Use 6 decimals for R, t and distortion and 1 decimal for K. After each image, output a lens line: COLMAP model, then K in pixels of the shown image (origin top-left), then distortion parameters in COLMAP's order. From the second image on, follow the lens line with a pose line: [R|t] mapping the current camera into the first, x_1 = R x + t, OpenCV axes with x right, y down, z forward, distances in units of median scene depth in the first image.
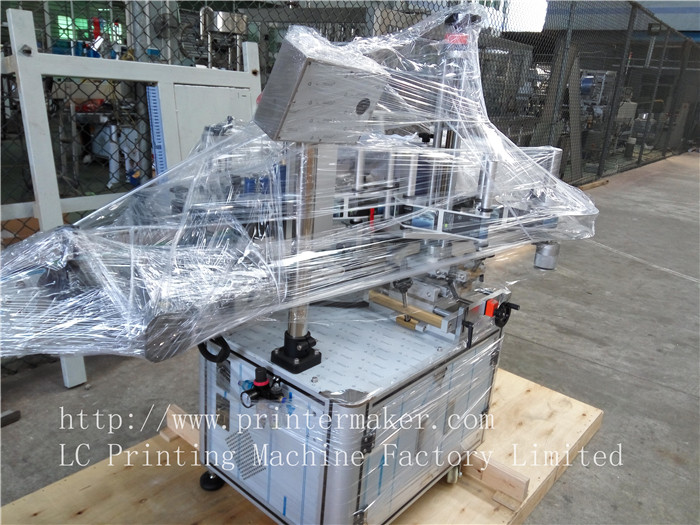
lens RADIAL K [[555.0, 0, 350.0], [0, 555.0, 262.5], [0, 0, 1]] dist [0.059906, -0.029882]
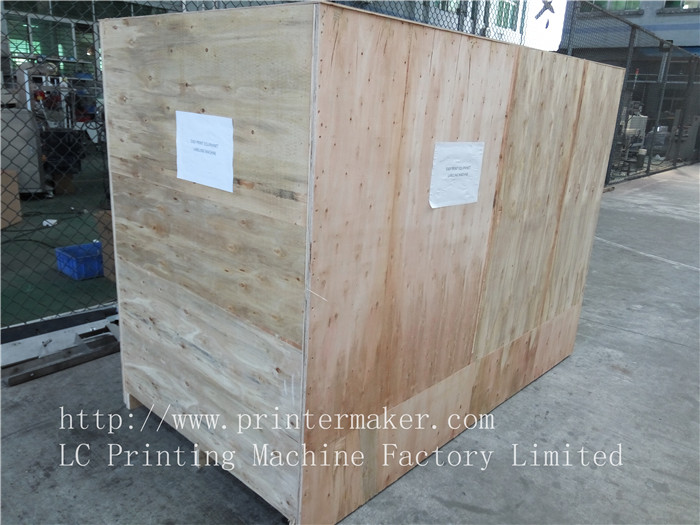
lens RADIAL K [[555.0, 0, 350.0], [0, 555.0, 262.5], [0, 0, 1]] dist [0.059906, -0.029882]
pose [[0.999125, -0.014430, -0.039257, -0.007652], [0.012986, 0.999239, -0.036775, 0.055794], [0.039758, 0.036233, 0.998552, -0.158547]]
